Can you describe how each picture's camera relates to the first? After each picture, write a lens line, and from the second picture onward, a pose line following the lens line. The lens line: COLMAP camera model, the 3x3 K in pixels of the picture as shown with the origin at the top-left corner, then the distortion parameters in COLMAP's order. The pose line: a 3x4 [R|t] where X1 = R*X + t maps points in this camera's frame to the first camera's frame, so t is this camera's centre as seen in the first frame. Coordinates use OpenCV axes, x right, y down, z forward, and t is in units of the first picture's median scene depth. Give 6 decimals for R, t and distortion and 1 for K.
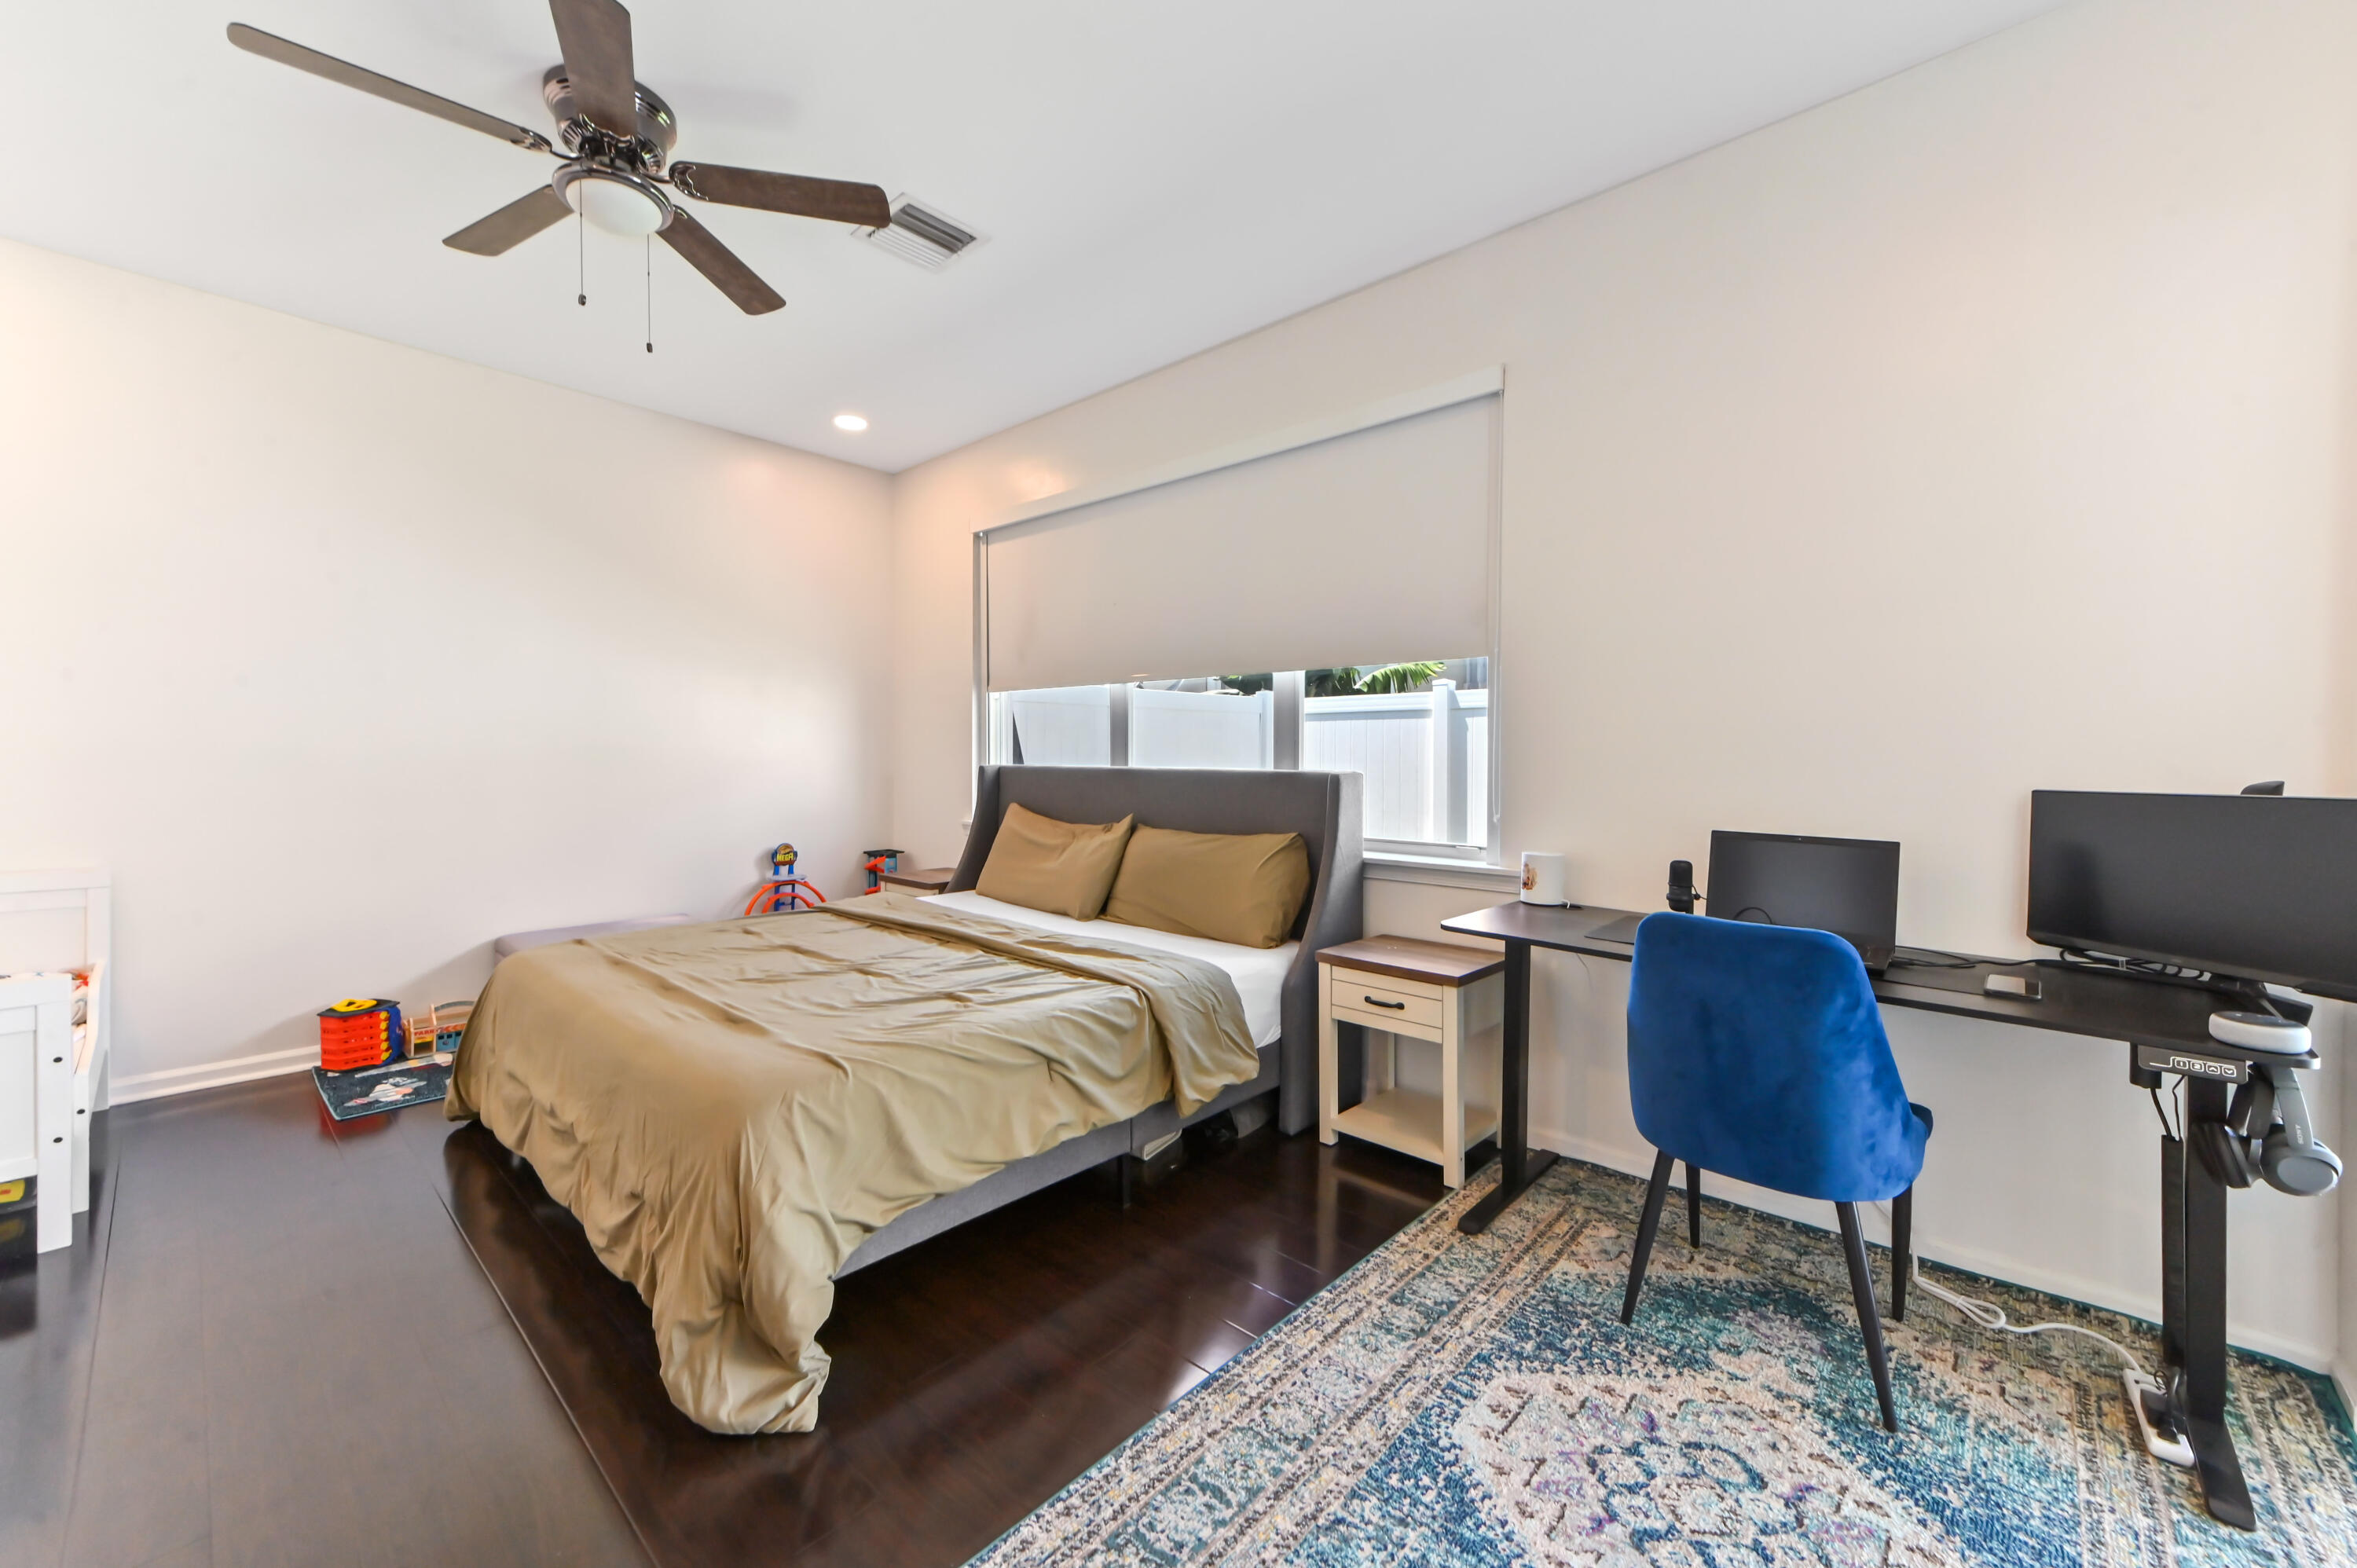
lens RADIAL K [[961.6, 0, 1169.1], [0, 961.6, 770.4], [0, 0, 1]] dist [0.012968, -0.000335]
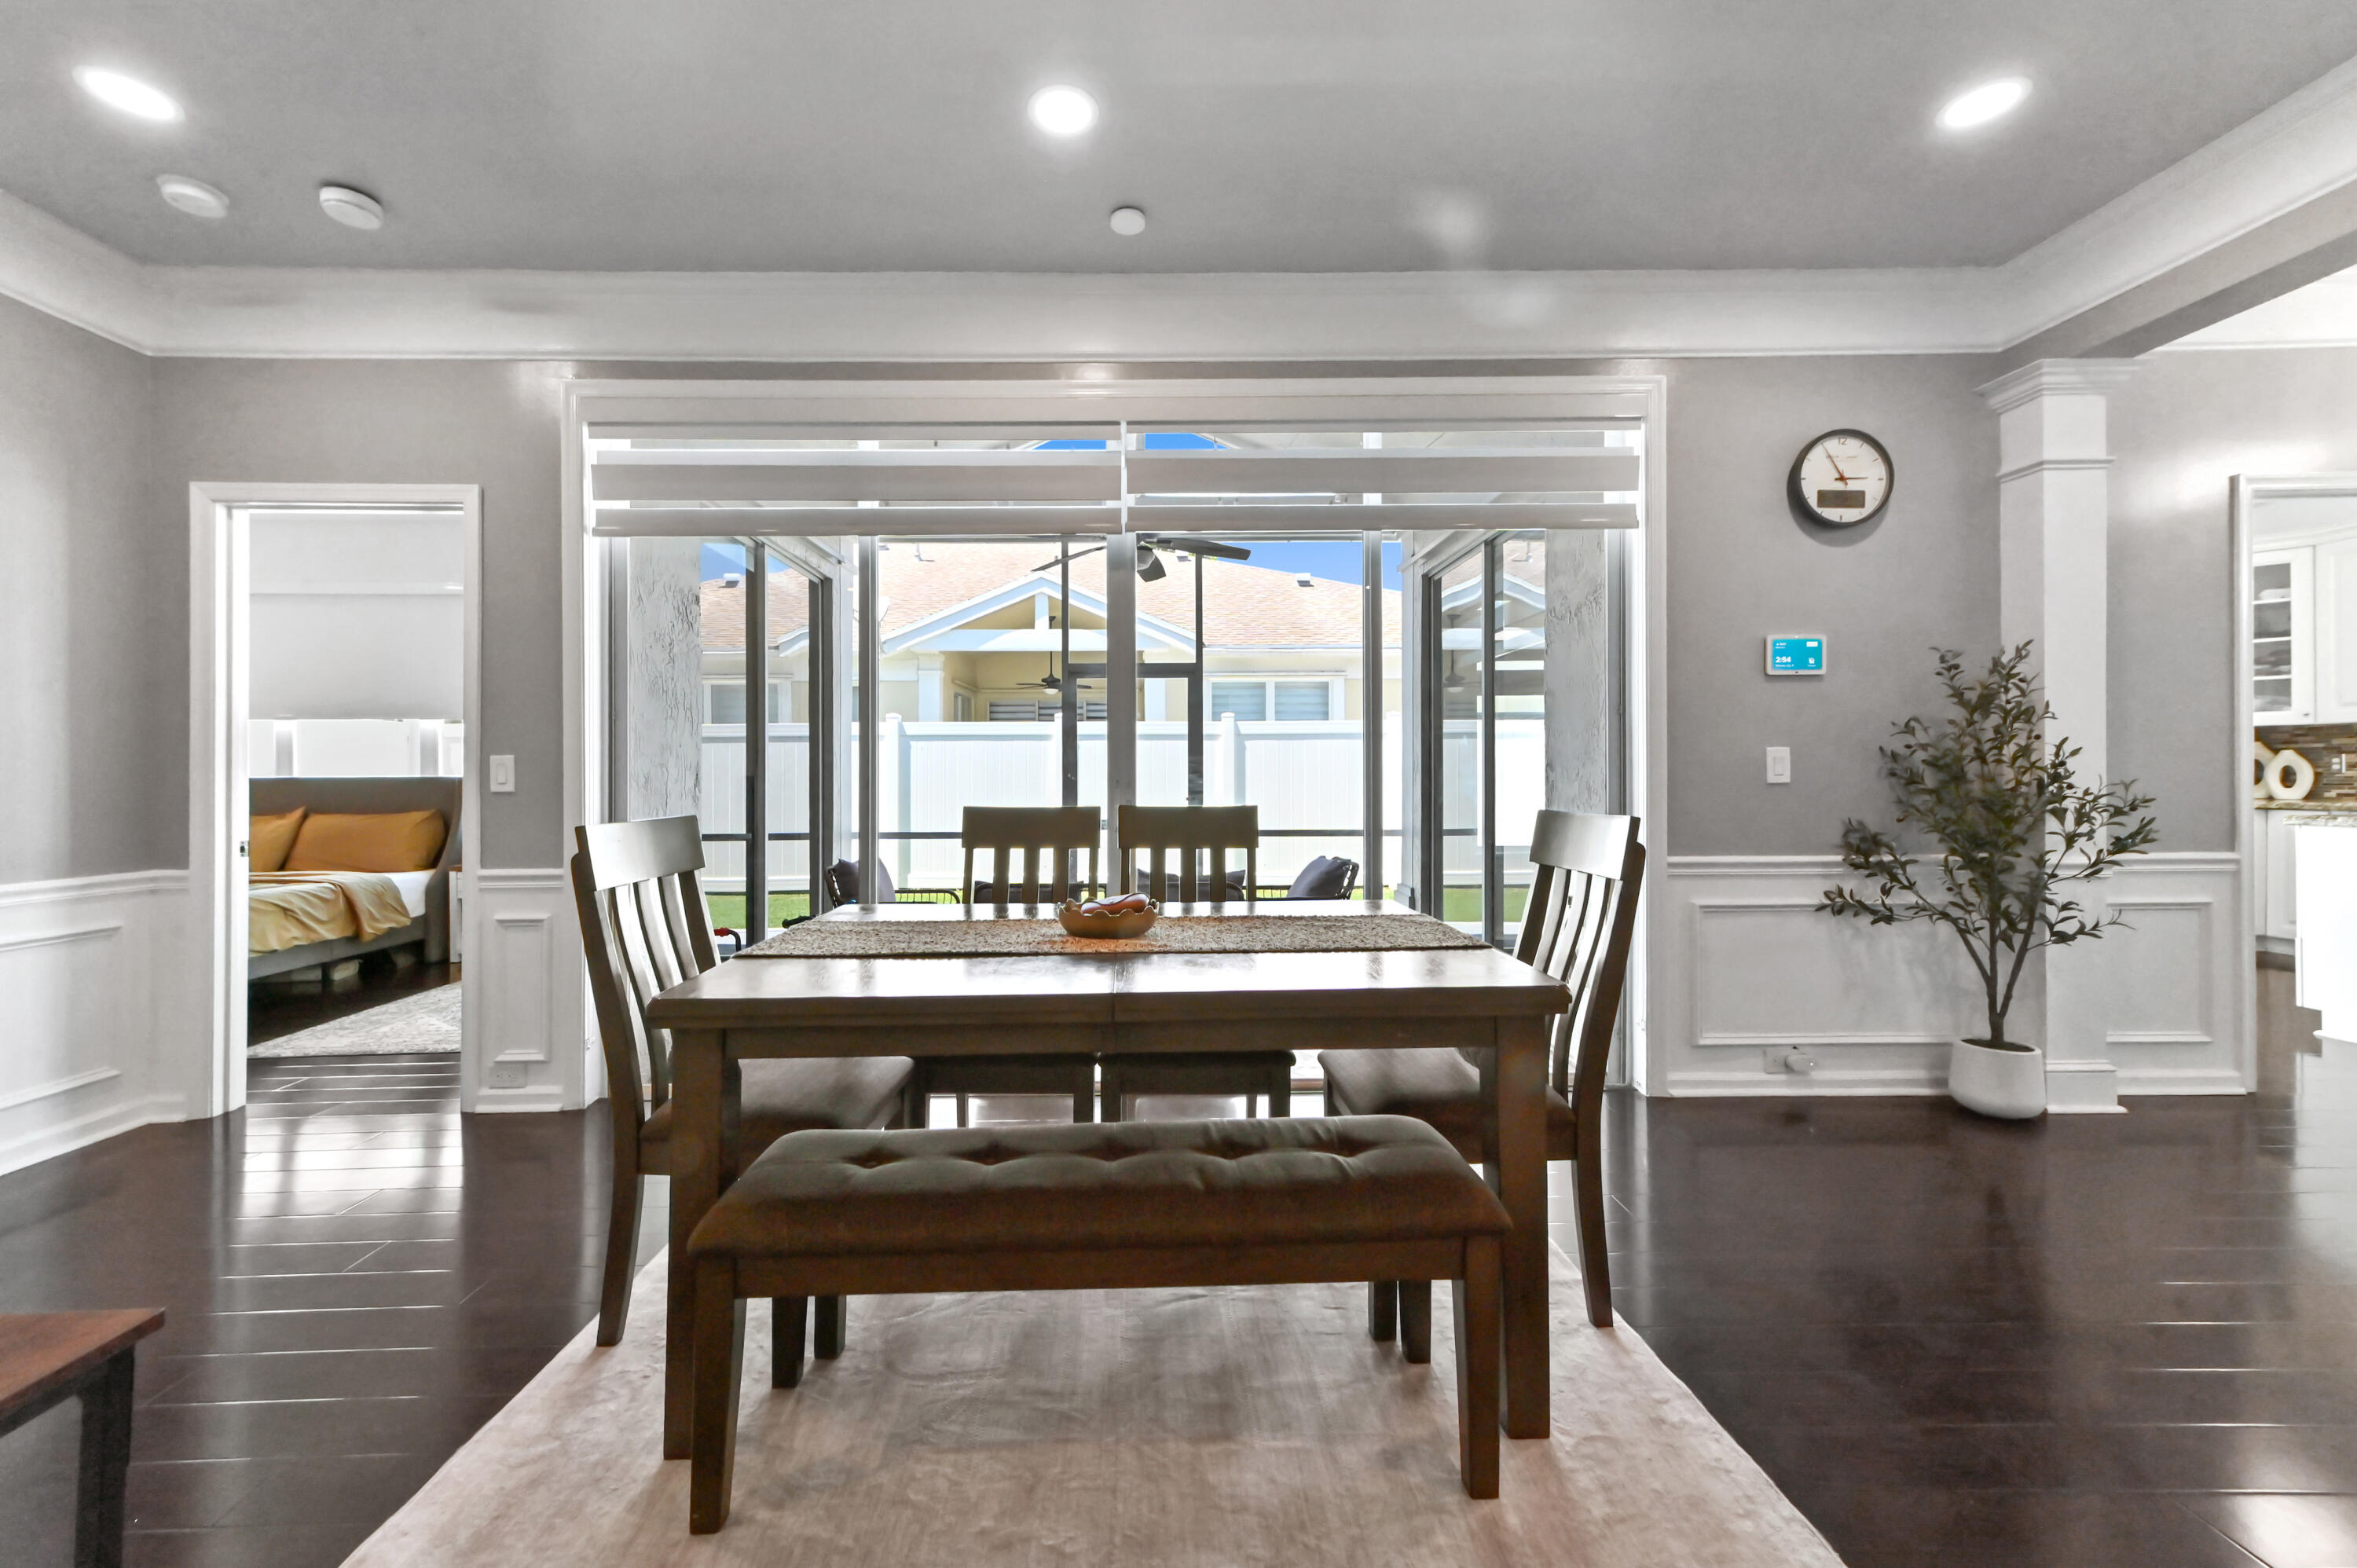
lens RADIAL K [[961.6, 0, 1169.1], [0, 961.6, 770.4], [0, 0, 1]] dist [0.012968, -0.000335]
pose [[0.718451, -0.002194, 0.695574, -0.148915], [0.021708, 0.999579, -0.019269, 0.055927], [-0.695239, 0.028943, 0.718196, -1.308744]]
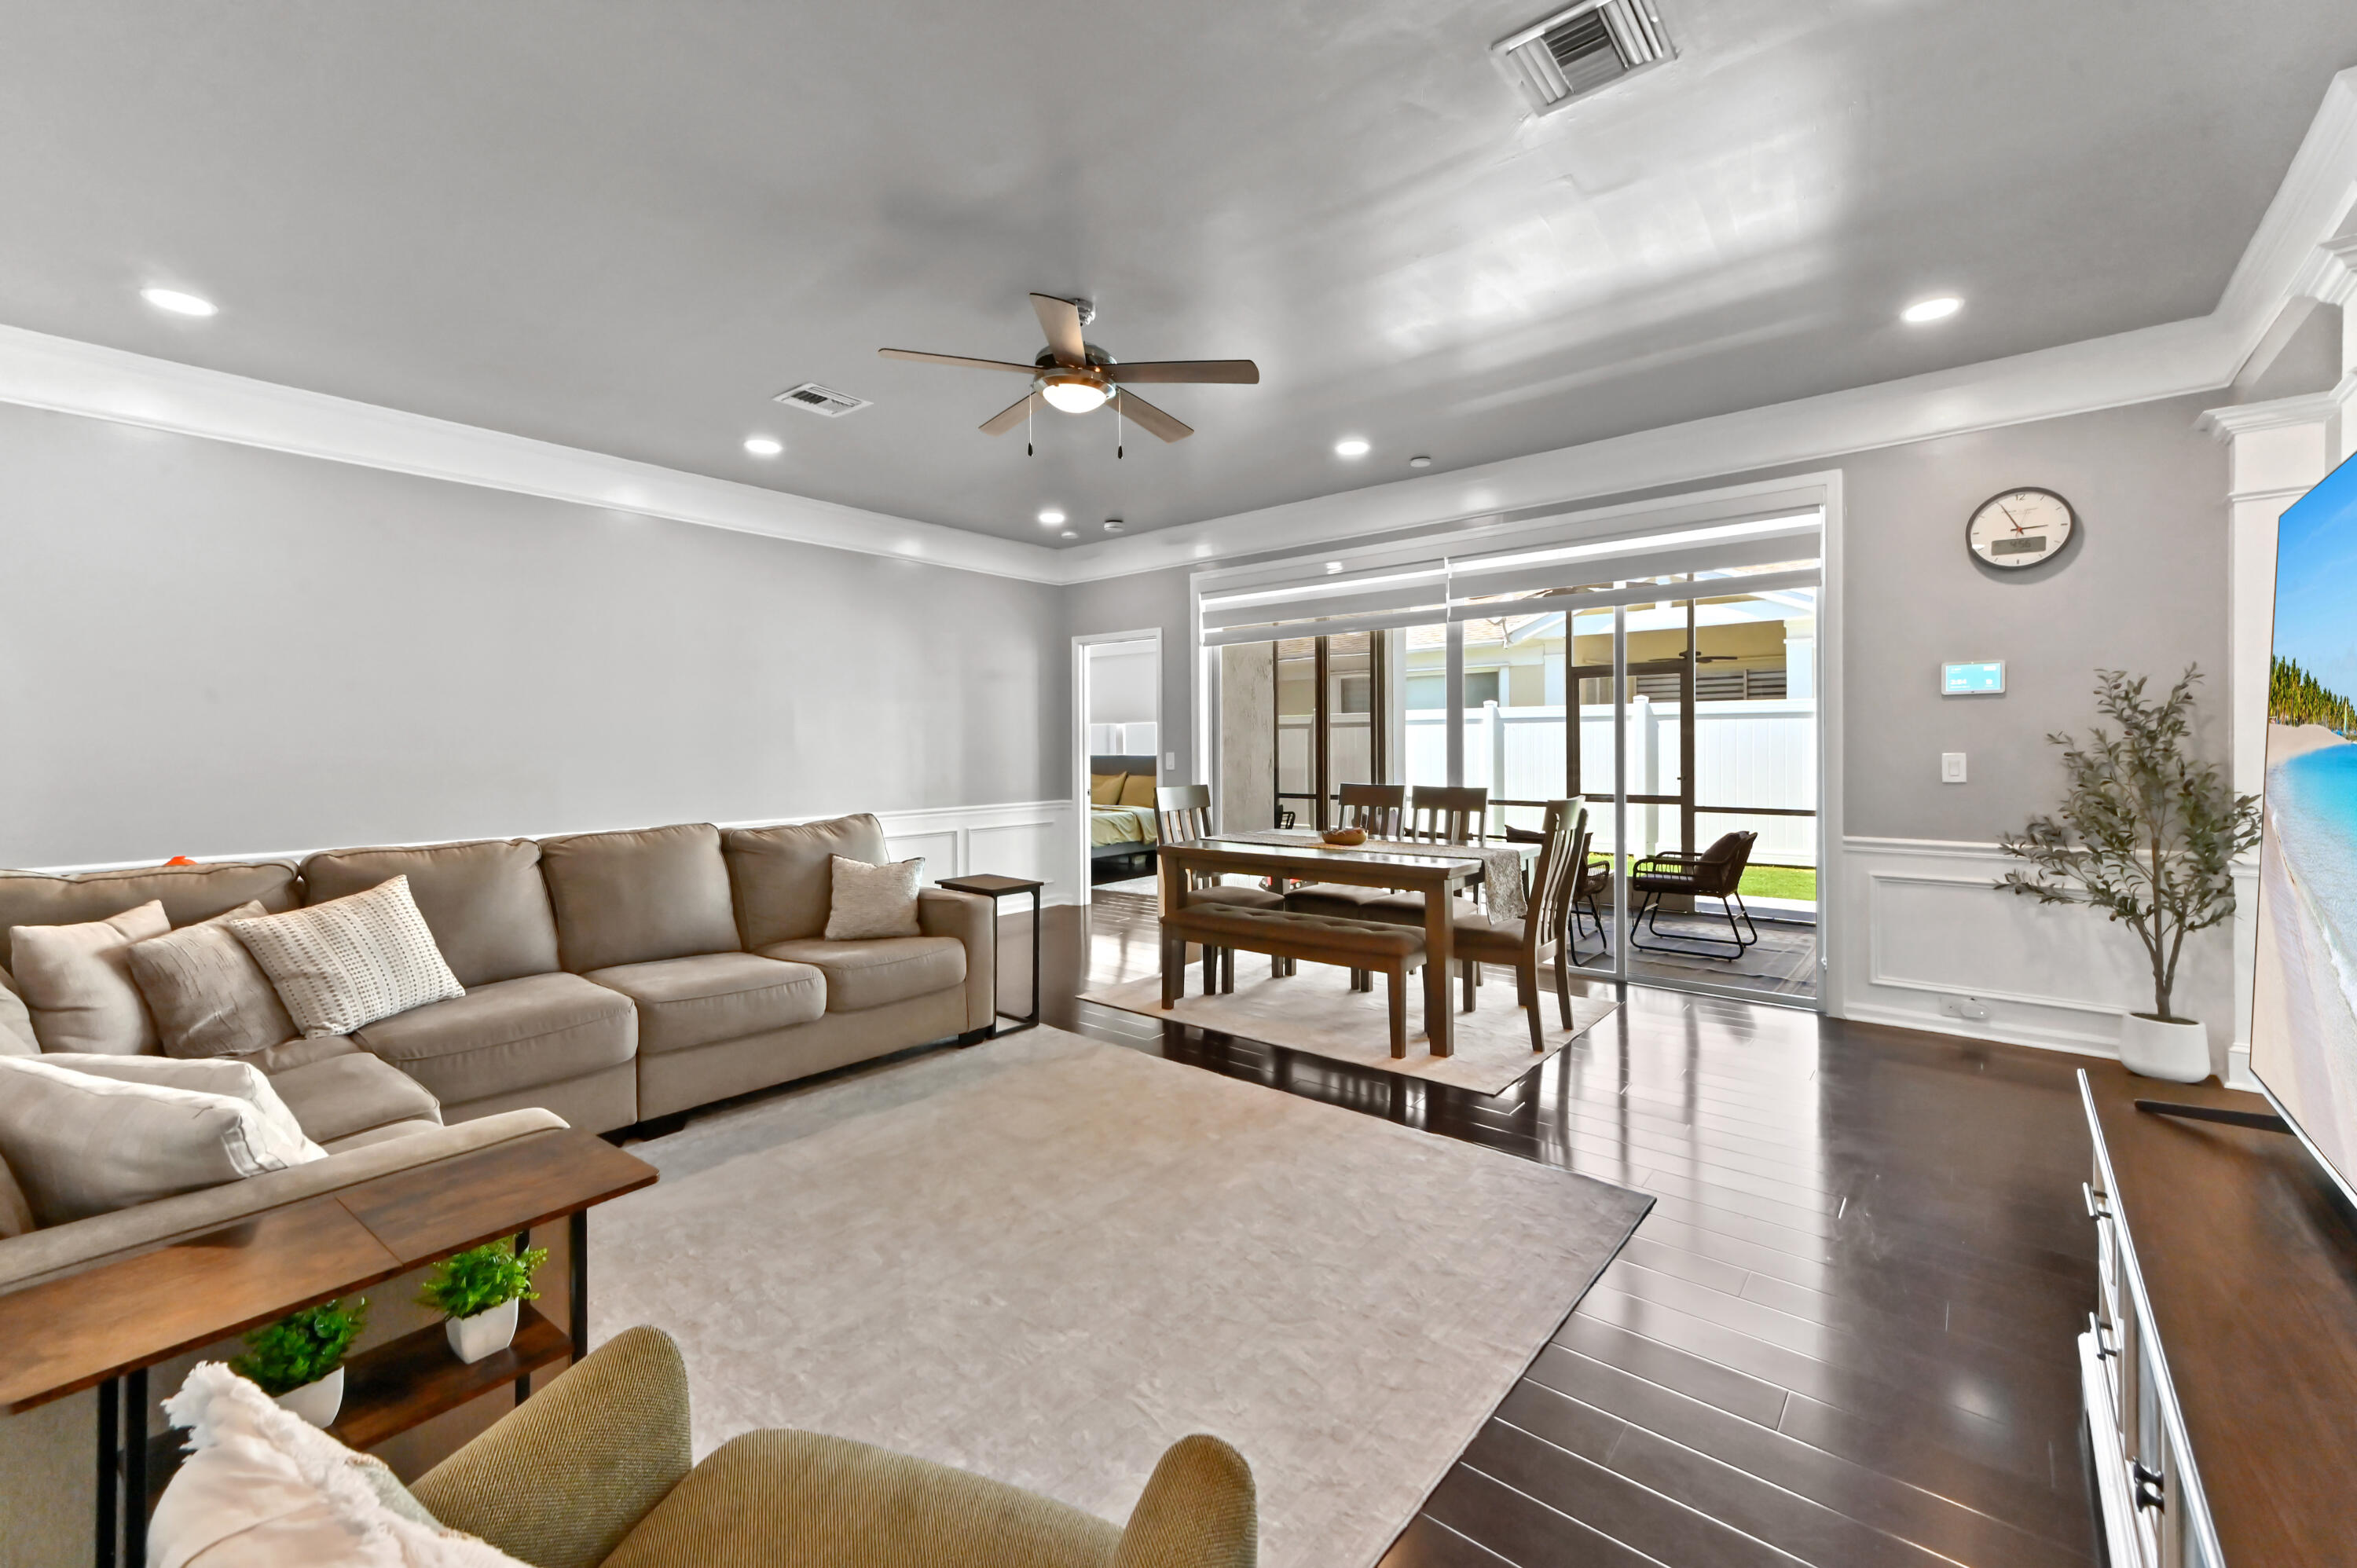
lens RADIAL K [[961.6, 0, 1169.1], [0, 961.6, 770.4], [0, 0, 1]] dist [0.012968, -0.000335]
pose [[0.998719, -0.007345, 0.050071, -0.063590], [0.007097, 0.999962, 0.005125, 0.035320], [-0.050107, -0.004763, 0.998733, -2.185911]]
